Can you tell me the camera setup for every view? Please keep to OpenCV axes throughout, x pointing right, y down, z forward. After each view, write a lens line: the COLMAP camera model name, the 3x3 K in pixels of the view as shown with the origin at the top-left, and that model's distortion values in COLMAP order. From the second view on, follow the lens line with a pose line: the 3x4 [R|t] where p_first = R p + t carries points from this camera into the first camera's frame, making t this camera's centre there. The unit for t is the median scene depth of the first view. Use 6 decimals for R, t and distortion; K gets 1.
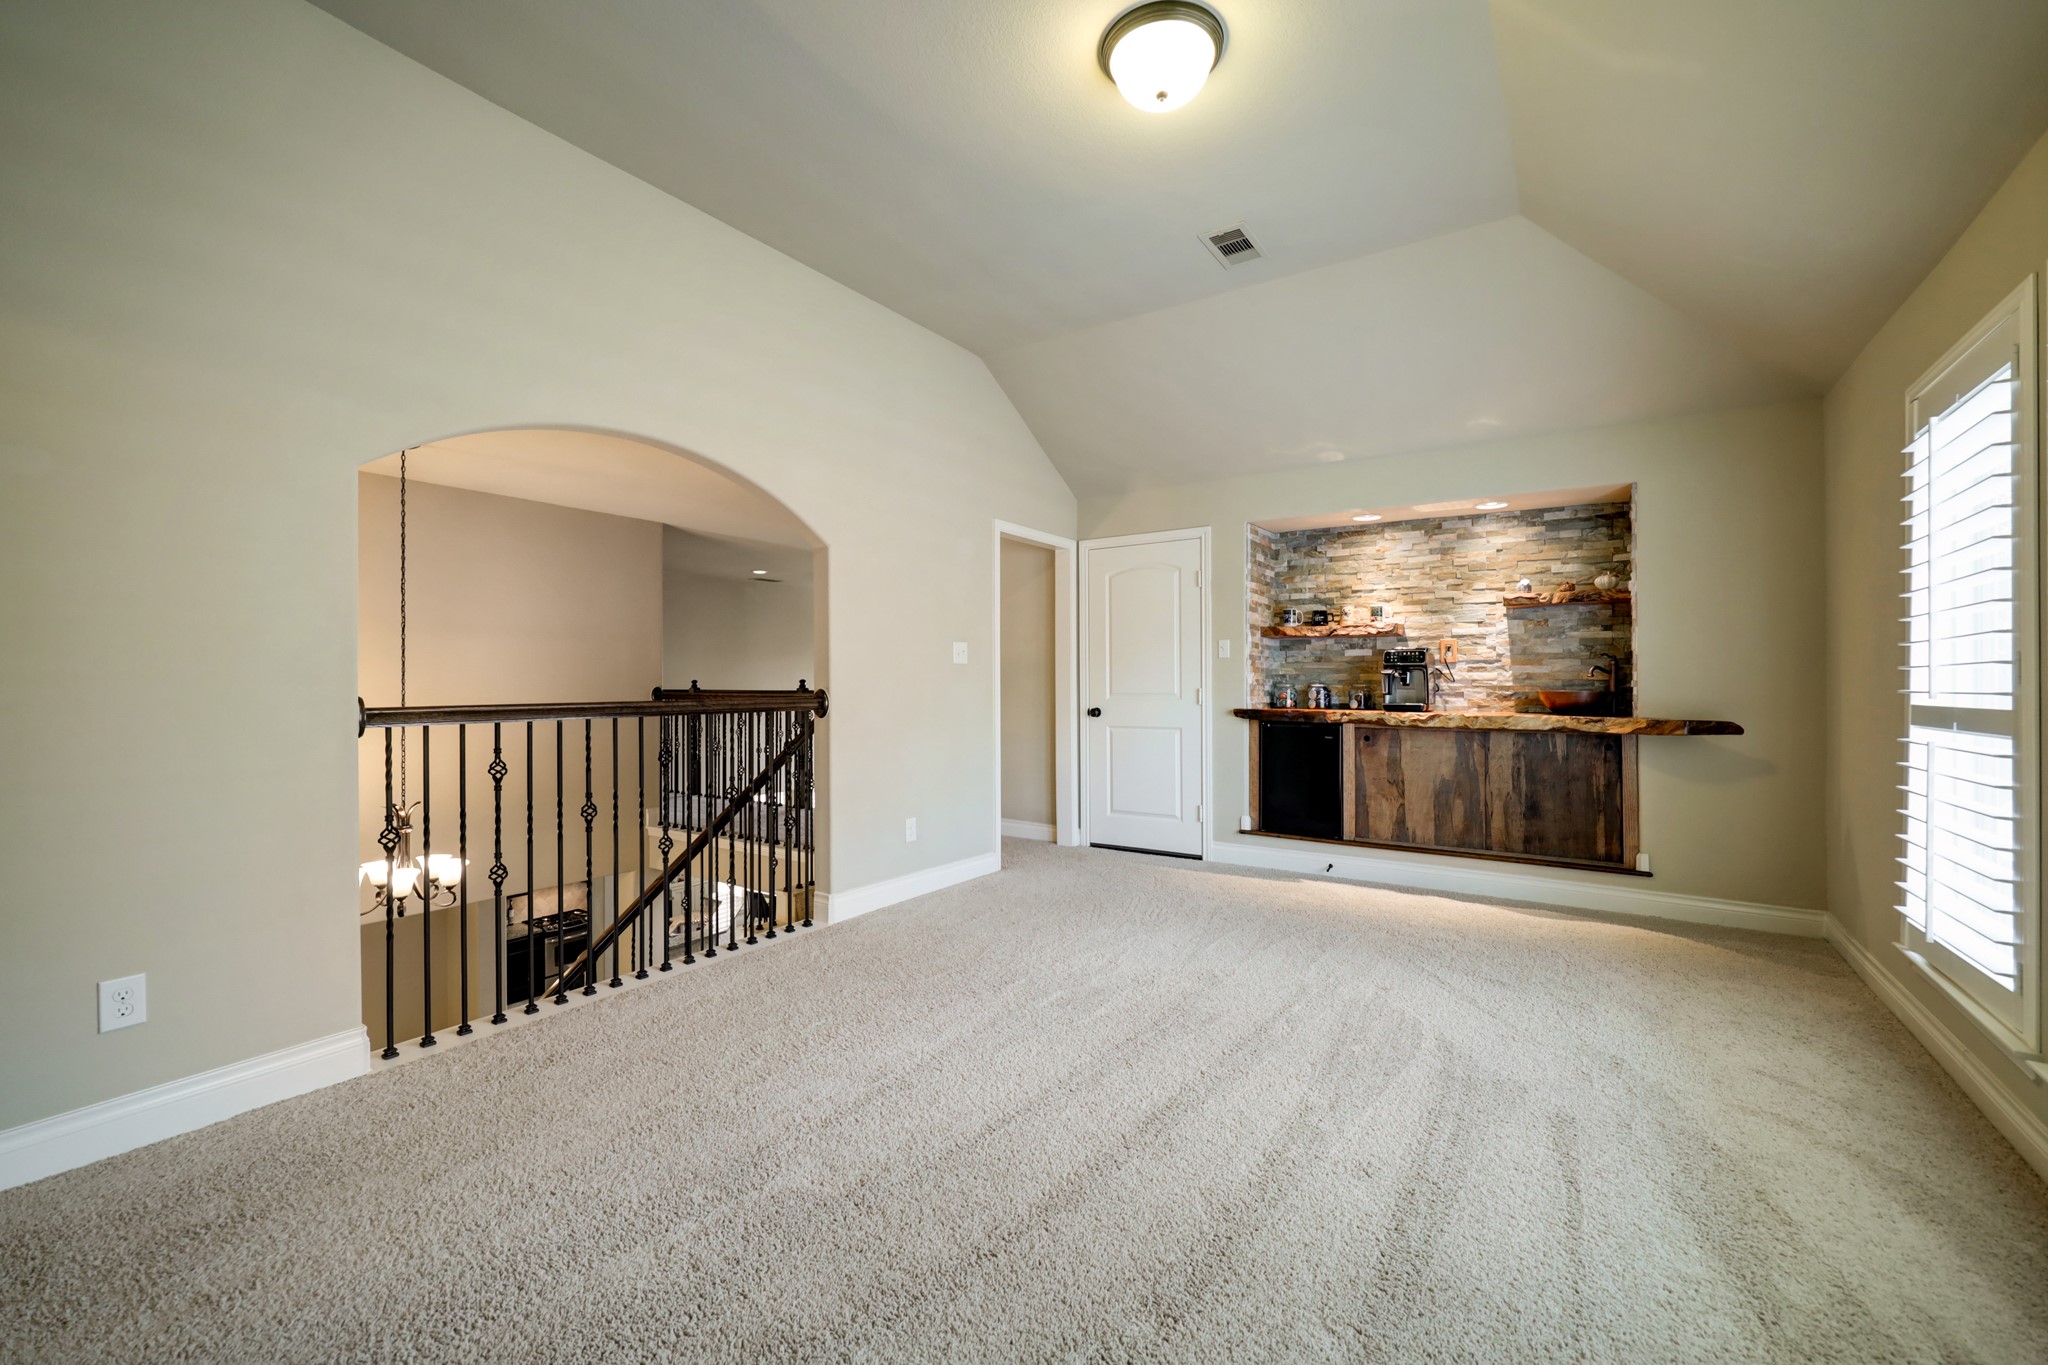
lens RADIAL K [[846.4, 0, 1031.9], [0, 846.4, 685.5], [0, 0, 1]] dist [0.002259, -0.000288]
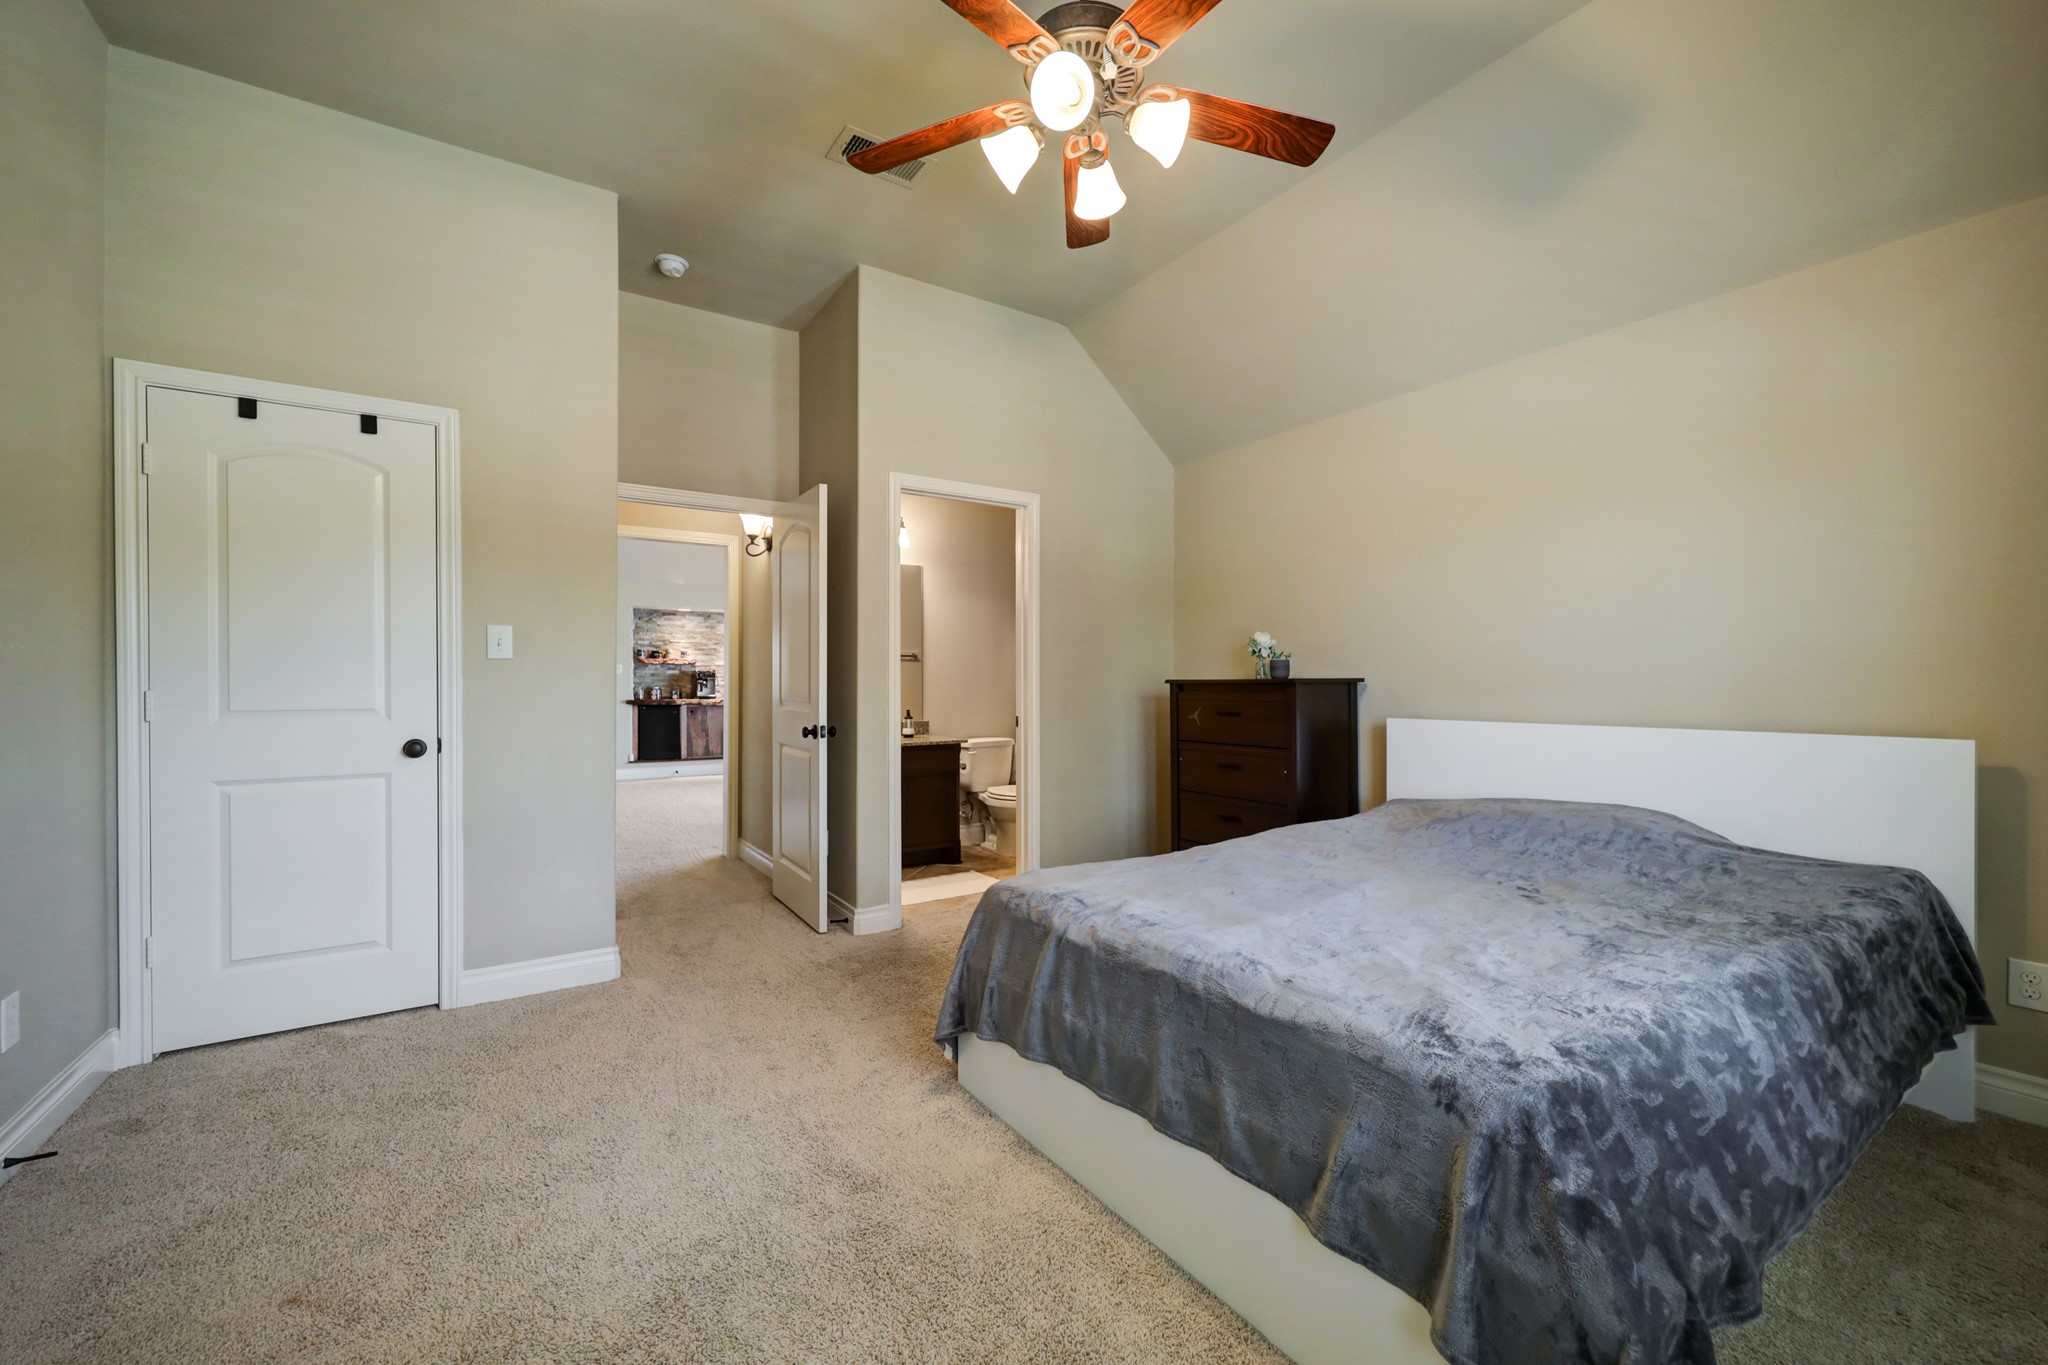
lens RADIAL K [[846.4, 0, 1031.9], [0, 846.4, 685.5], [0, 0, 1]] dist [0.002259, -0.000288]
pose [[0.393648, 0.000571, 0.919261, -1.206721], [0.003578, 0.999991, -0.002153, 0.001909], [-0.919254, 0.004137, 0.393642, -0.640862]]
